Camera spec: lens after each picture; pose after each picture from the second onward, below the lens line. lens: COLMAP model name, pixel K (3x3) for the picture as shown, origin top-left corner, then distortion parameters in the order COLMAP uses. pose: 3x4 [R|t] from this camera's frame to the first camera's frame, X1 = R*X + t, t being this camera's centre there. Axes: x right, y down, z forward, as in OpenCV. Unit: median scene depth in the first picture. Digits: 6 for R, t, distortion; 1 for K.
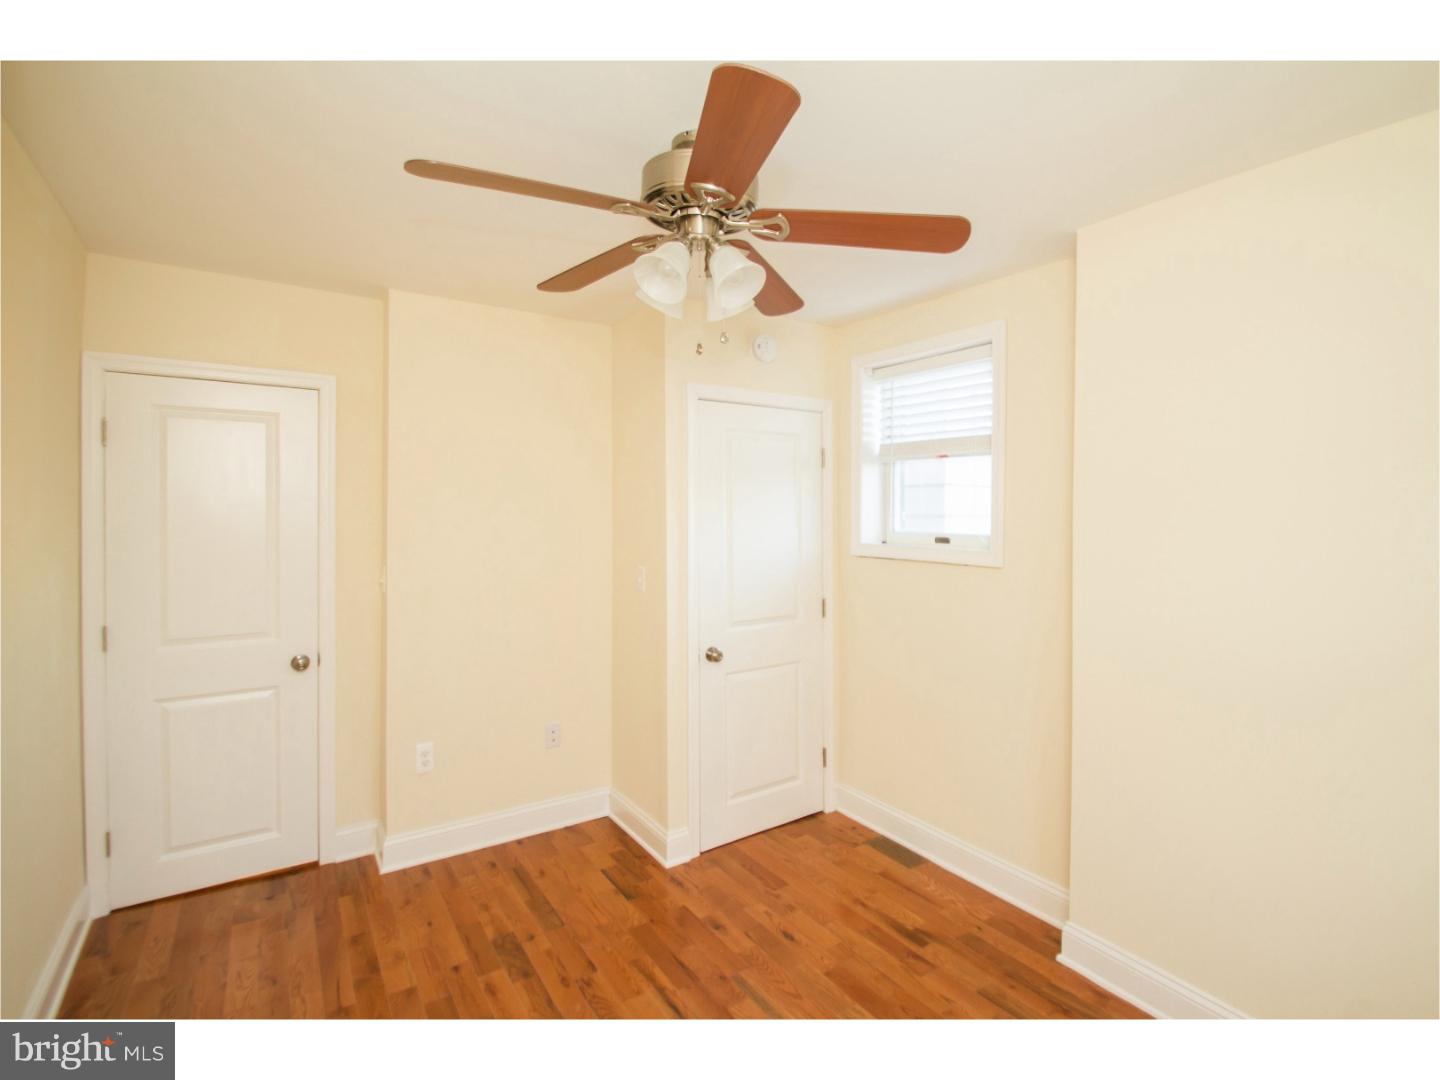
lens RADIAL K [[660.6, 0, 739.9], [0, 660.6, 518.3], [0, 0, 1]] dist [0.014431, -0.017812]
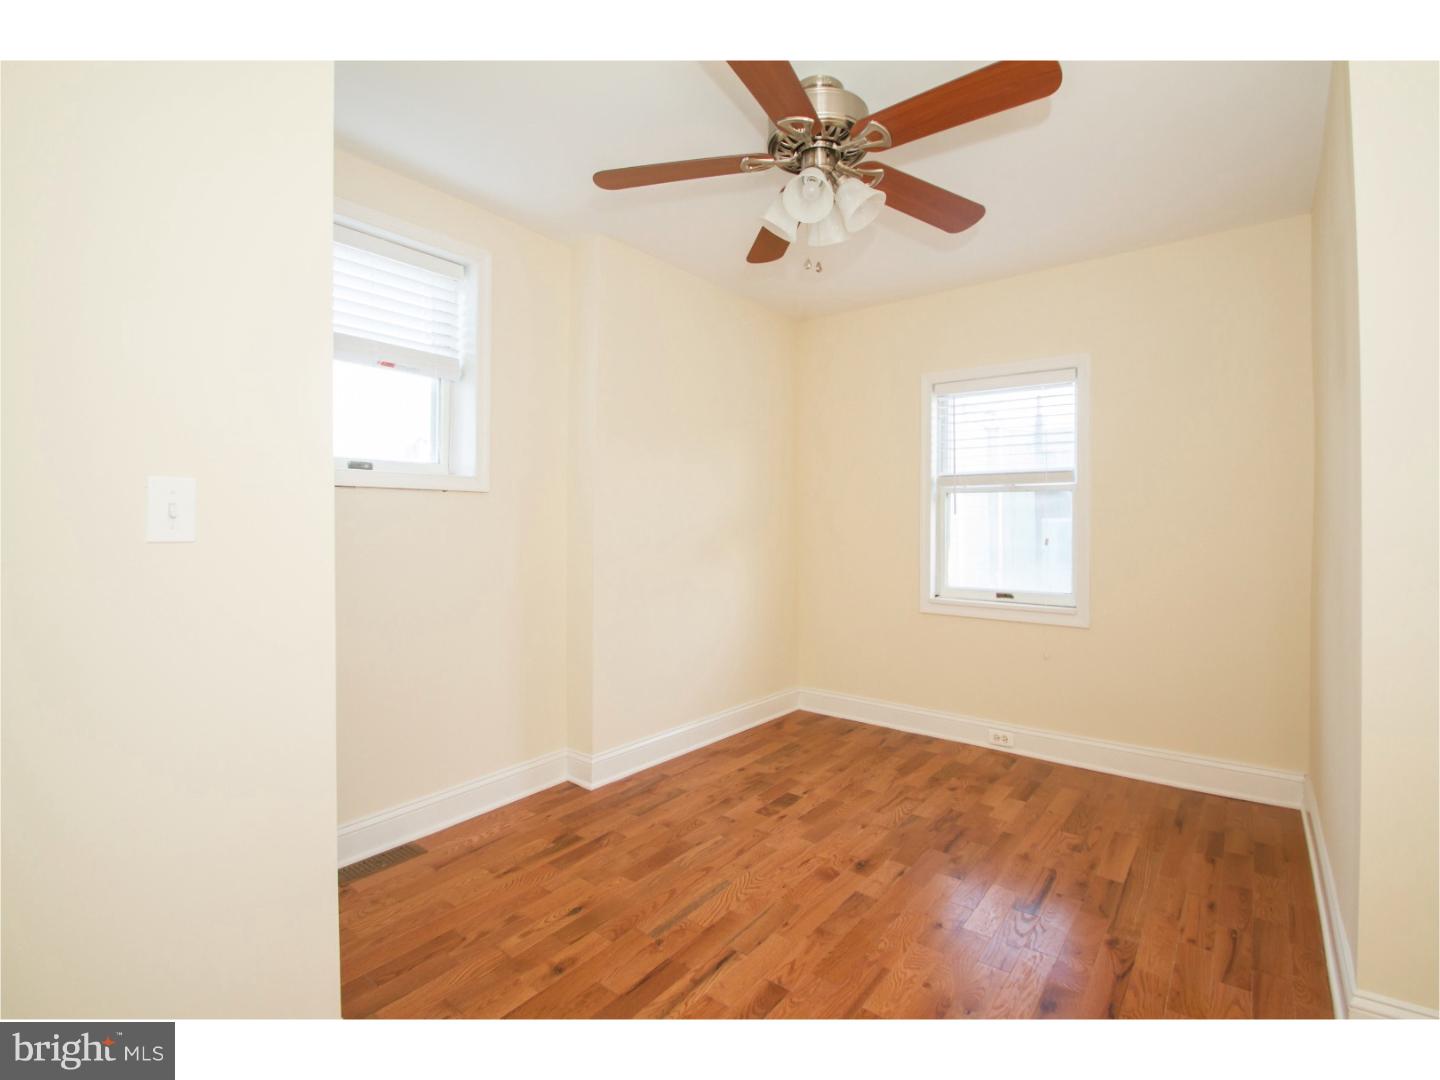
lens RADIAL K [[678.7, 0, 733.9], [0, 678.7, 518.4], [0, 0, 1]] dist [0.015104, -0.020591]
pose [[-0.297027, -0.004969, 0.954856, -0.817808], [0.005896, 0.999958, 0.007038, 0.123090], [-0.954851, 0.007721, -0.296986, 1.060801]]
